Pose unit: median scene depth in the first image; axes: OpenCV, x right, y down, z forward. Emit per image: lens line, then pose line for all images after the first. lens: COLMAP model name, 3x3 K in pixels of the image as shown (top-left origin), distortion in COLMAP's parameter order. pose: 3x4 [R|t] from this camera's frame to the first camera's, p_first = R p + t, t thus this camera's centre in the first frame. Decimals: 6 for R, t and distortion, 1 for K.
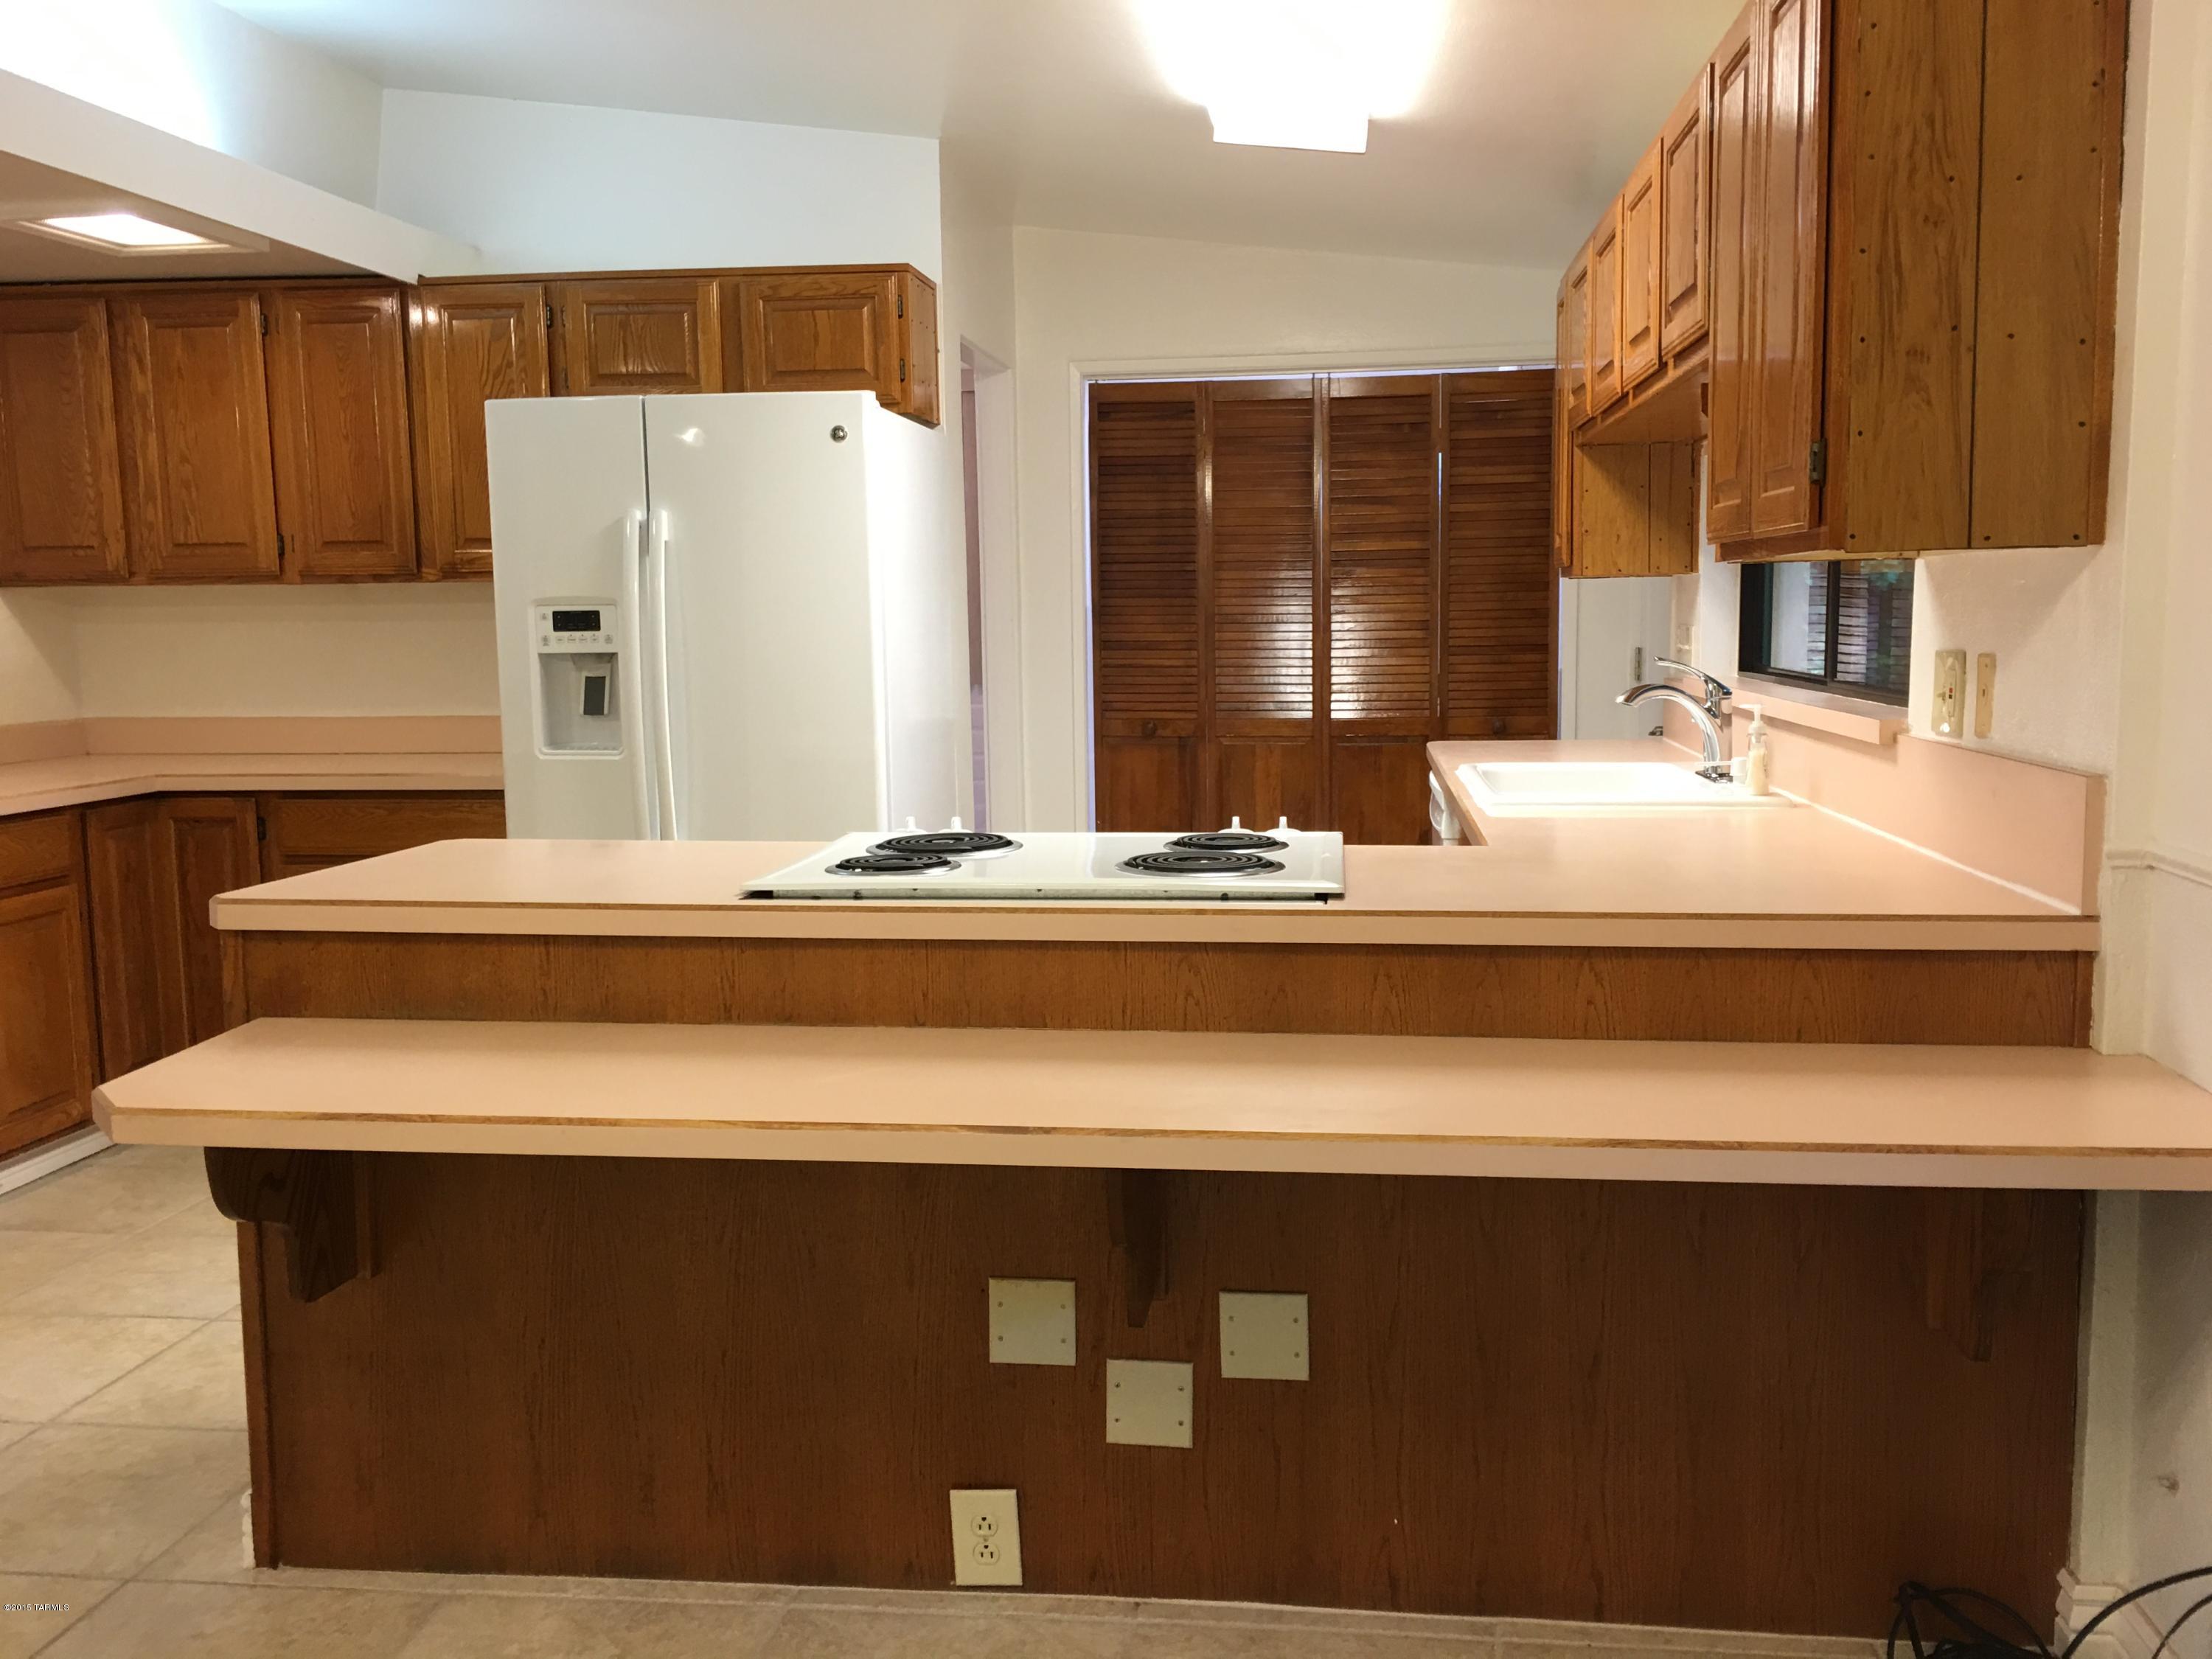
lens RADIAL K [[1867.1, 0, 1135.4], [0, 1867.1, 818.3], [0, 0, 1]] dist [0.075261, -0.091133]
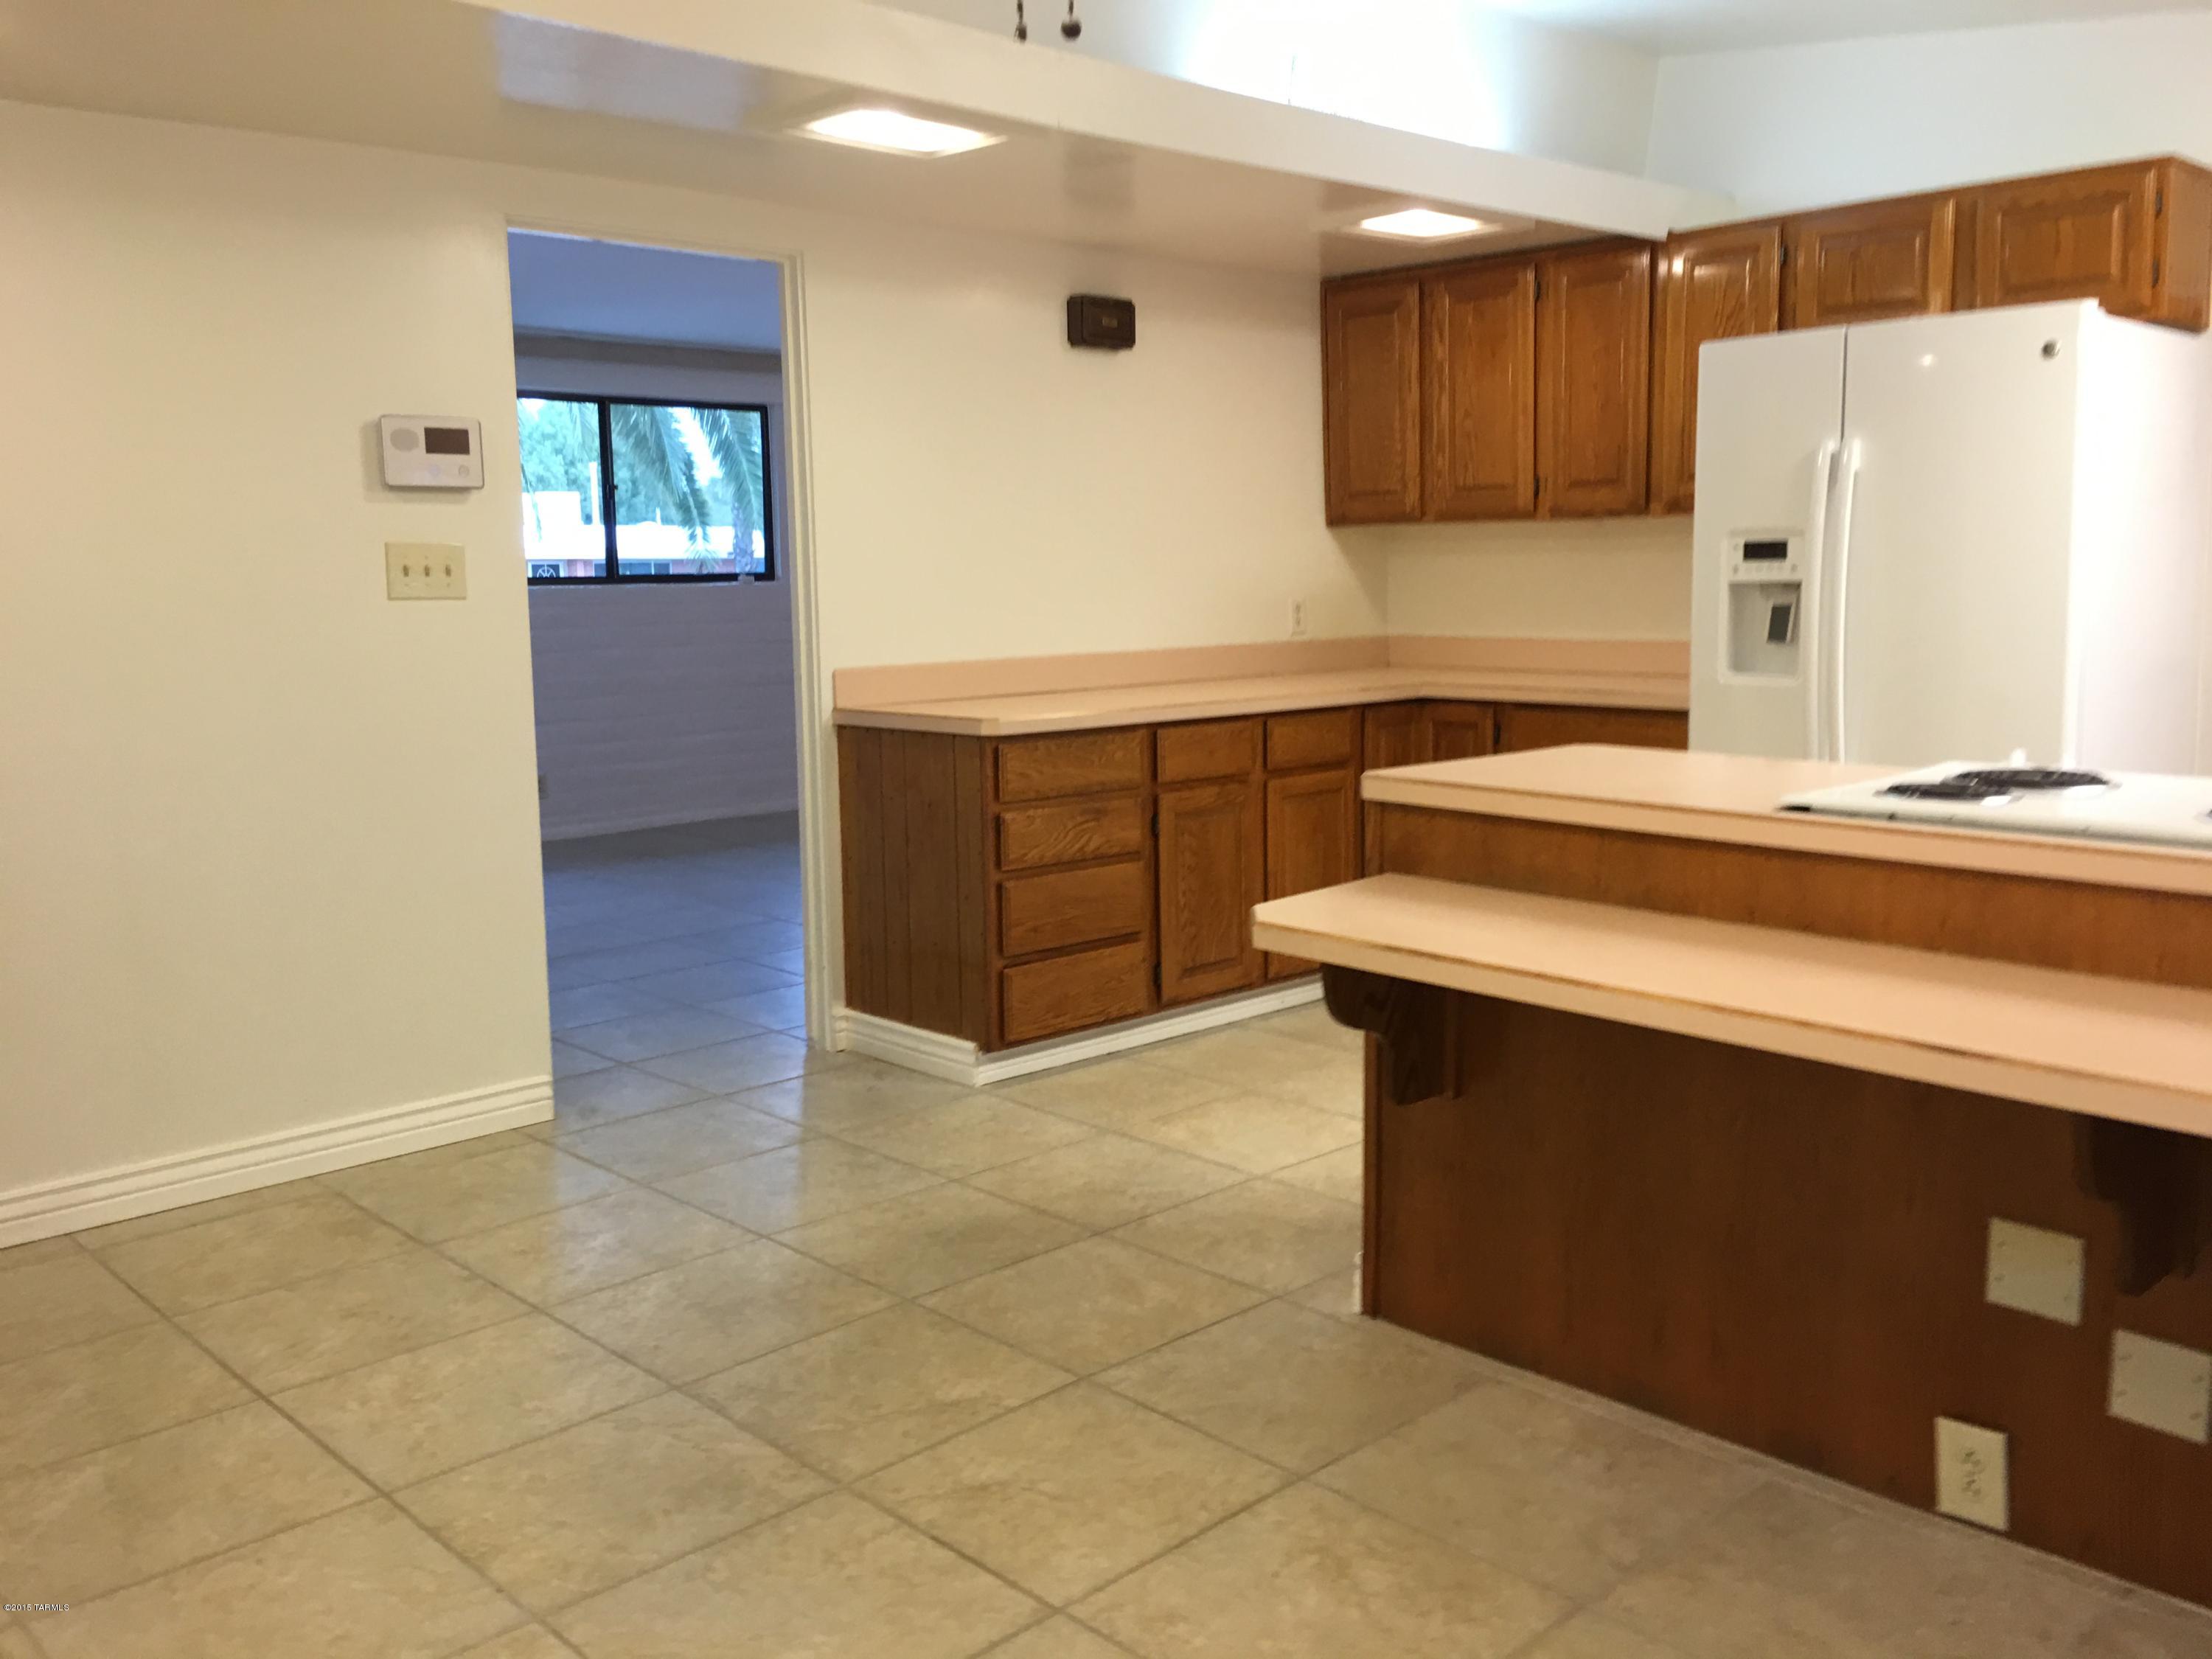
lens RADIAL K [[1867.1, 0, 1140.3], [0, 1867.1, 802.3], [0, 0, 1]] dist [0.075261, -0.091133]
pose [[0.773077, 0.083705, -0.628765, 0.101811], [-0.067068, 0.996485, 0.050197, 0.005036], [0.630756, 0.003364, 0.775974, -0.029159]]
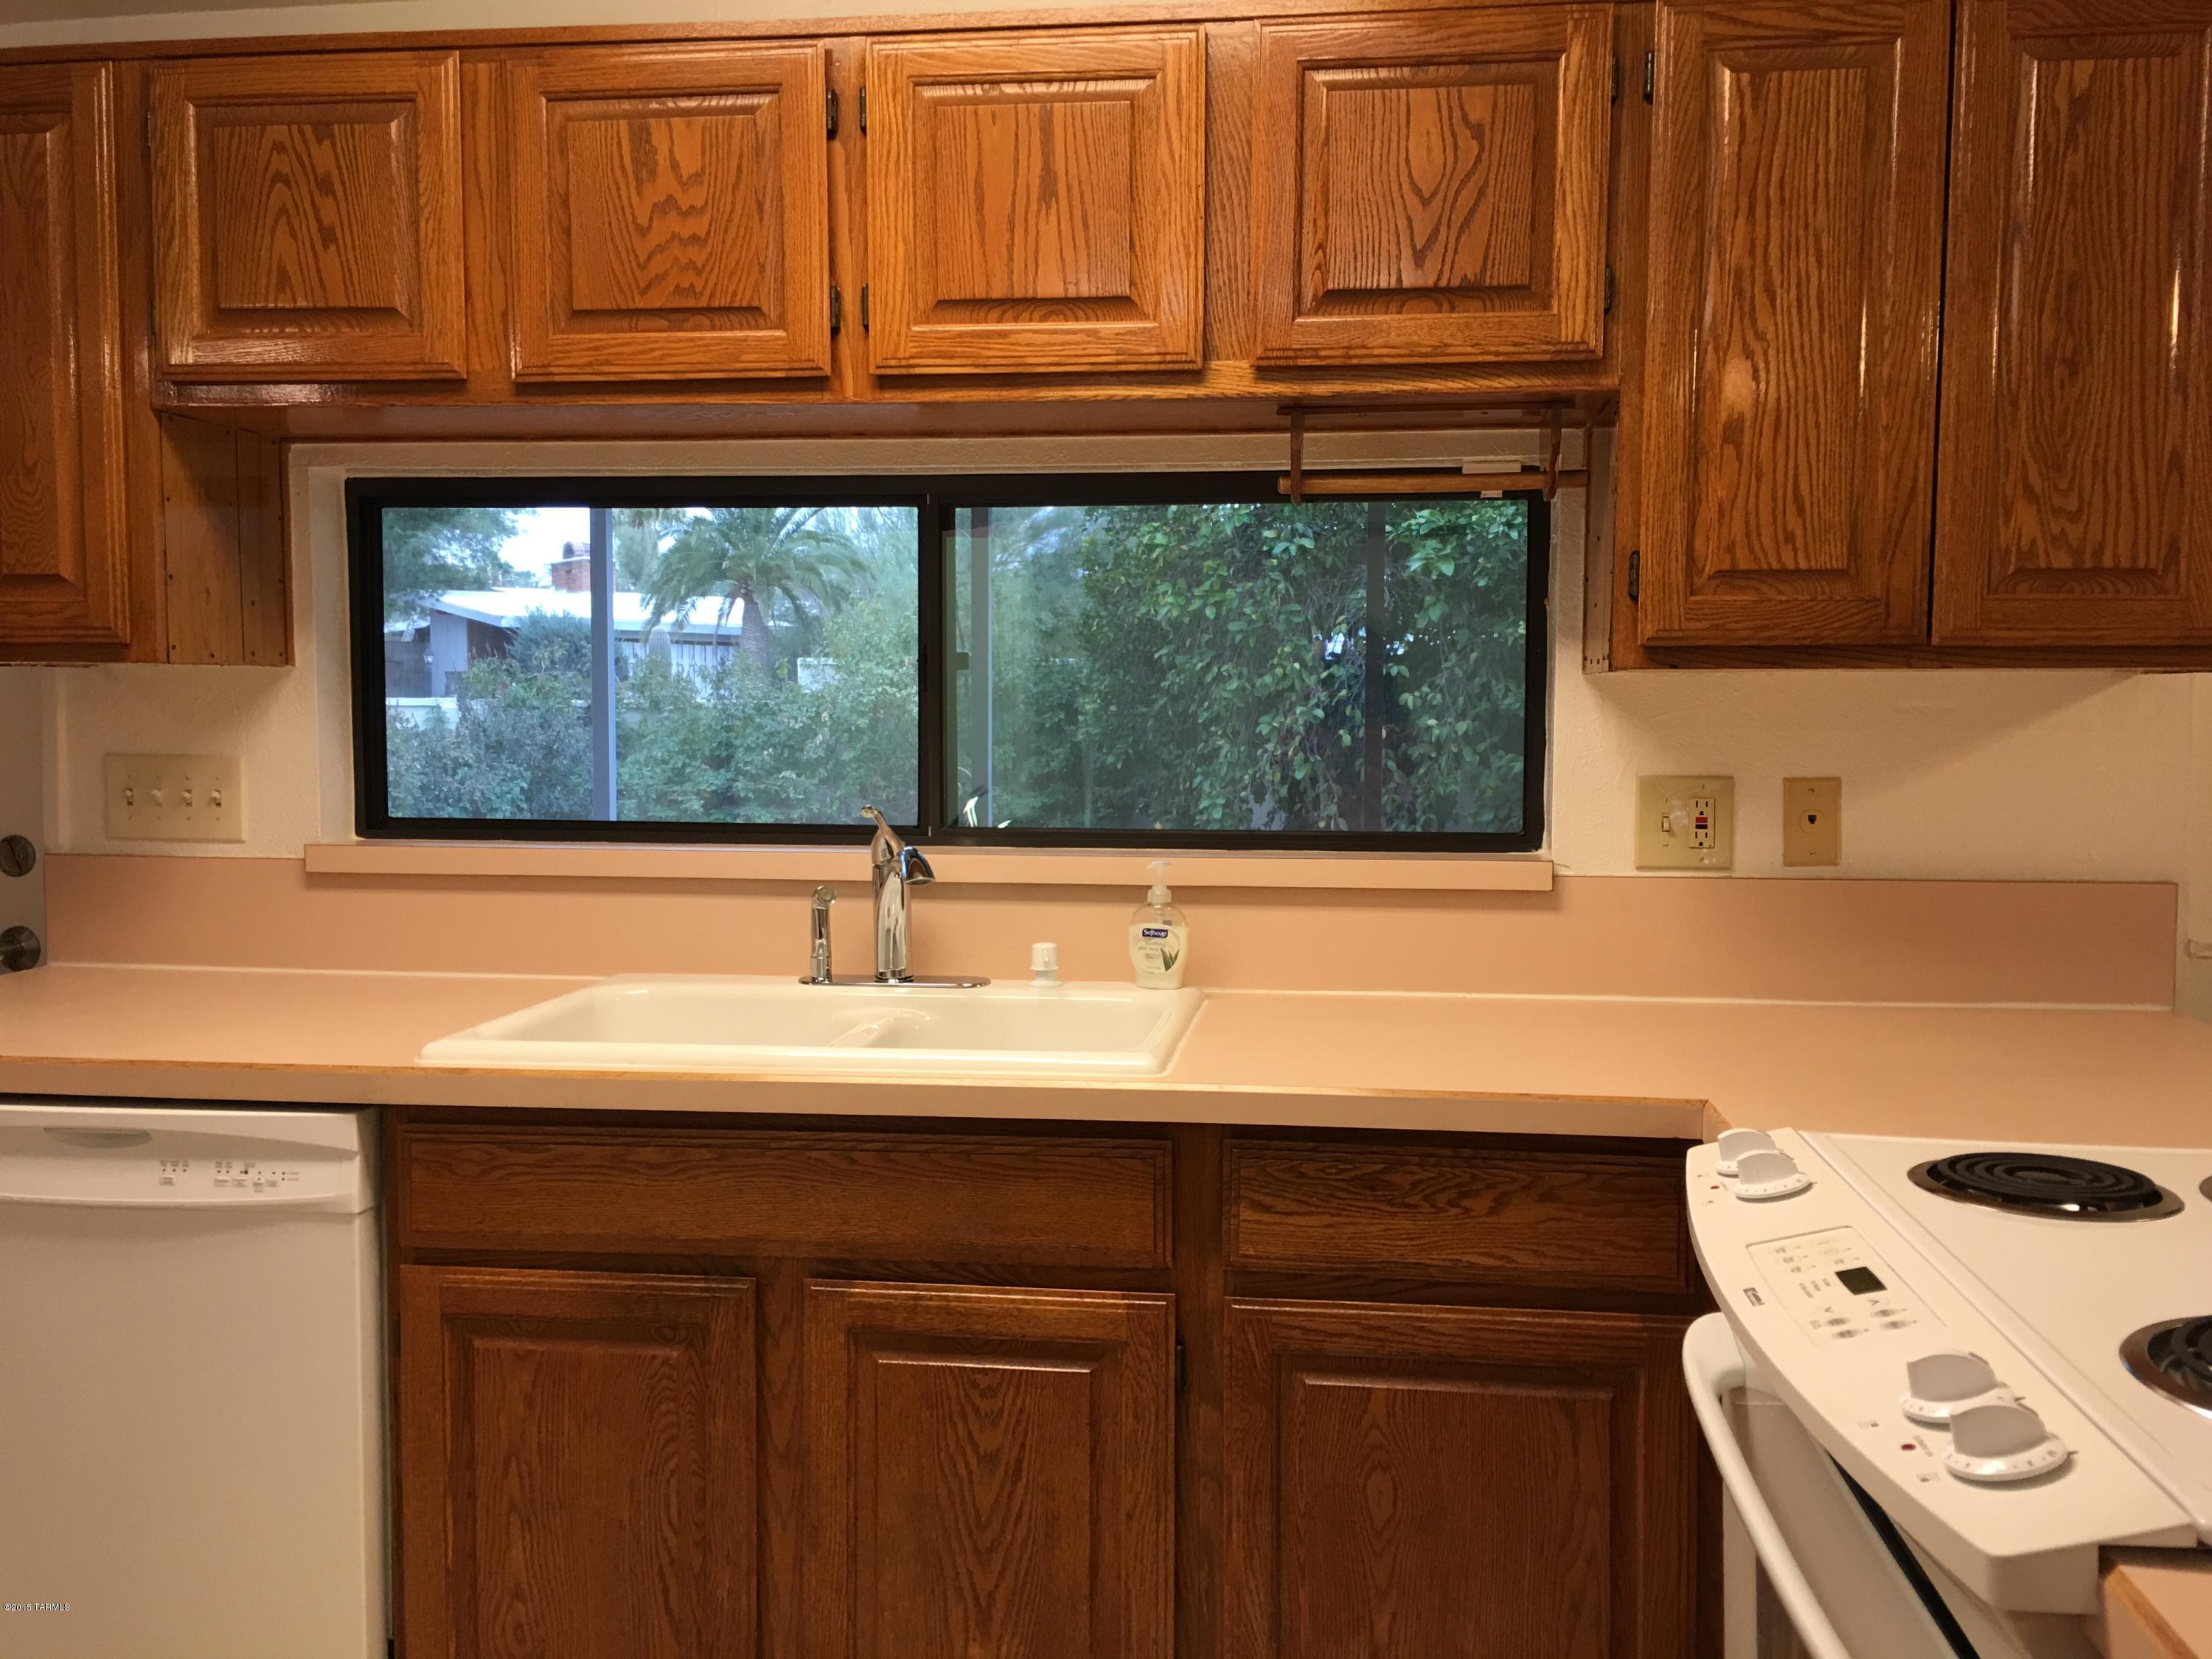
lens RADIAL K [[1867.1, 0, 1133.0], [0, 1867.1, 823.8], [0, 0, 1]] dist [0.075261, -0.091133]
pose [[0.010896, -0.051544, 0.998611, -0.301675], [0.109831, 0.992690, 0.050040, -0.089216], [-0.993891, 0.109133, 0.016477, 0.793721]]
